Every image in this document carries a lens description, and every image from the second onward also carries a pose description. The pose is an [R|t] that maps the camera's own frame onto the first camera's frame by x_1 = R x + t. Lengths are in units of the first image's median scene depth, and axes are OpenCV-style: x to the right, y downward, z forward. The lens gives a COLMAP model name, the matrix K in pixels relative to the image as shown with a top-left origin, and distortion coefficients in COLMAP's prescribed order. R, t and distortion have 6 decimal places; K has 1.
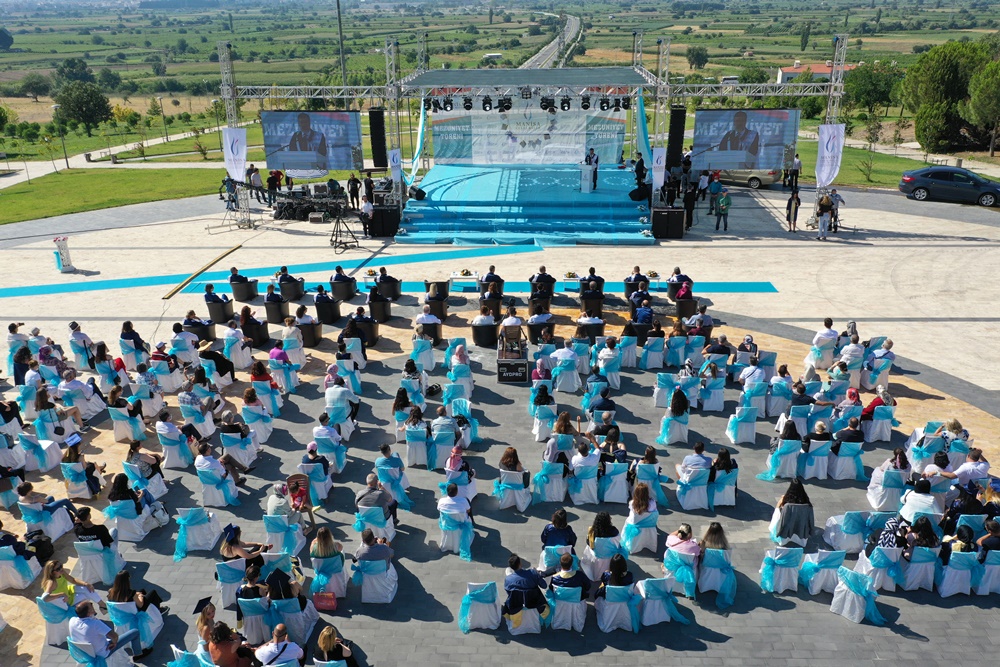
lens RADIAL K [[798.3, 0, 500.0], [0, 798.3, 333.5], [0, 0, 1]] dist [0.000864, -0.002817]
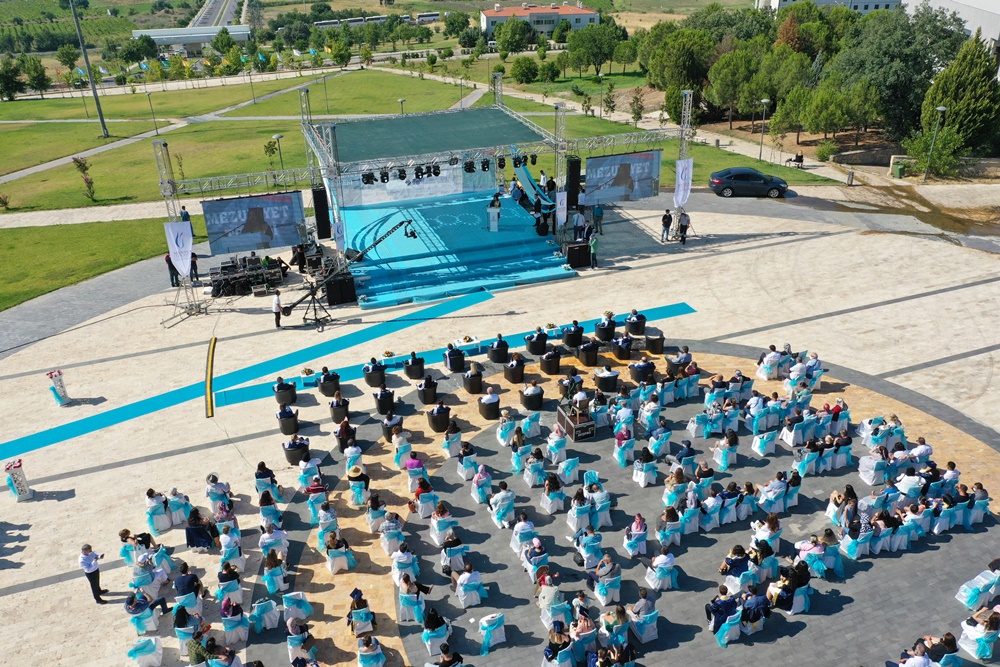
lens RADIAL K [[798.5, 0, 500.0], [0, 798.5, 333.5], [0, 0, 1]] dist [-0.008509, -0.004529]
pose [[0.922879, -0.185016, 0.337731, -0.333675], [0.153749, 0.981117, 0.117345, -0.181263], [-0.353065, -0.056369, 0.933899, -0.102163]]
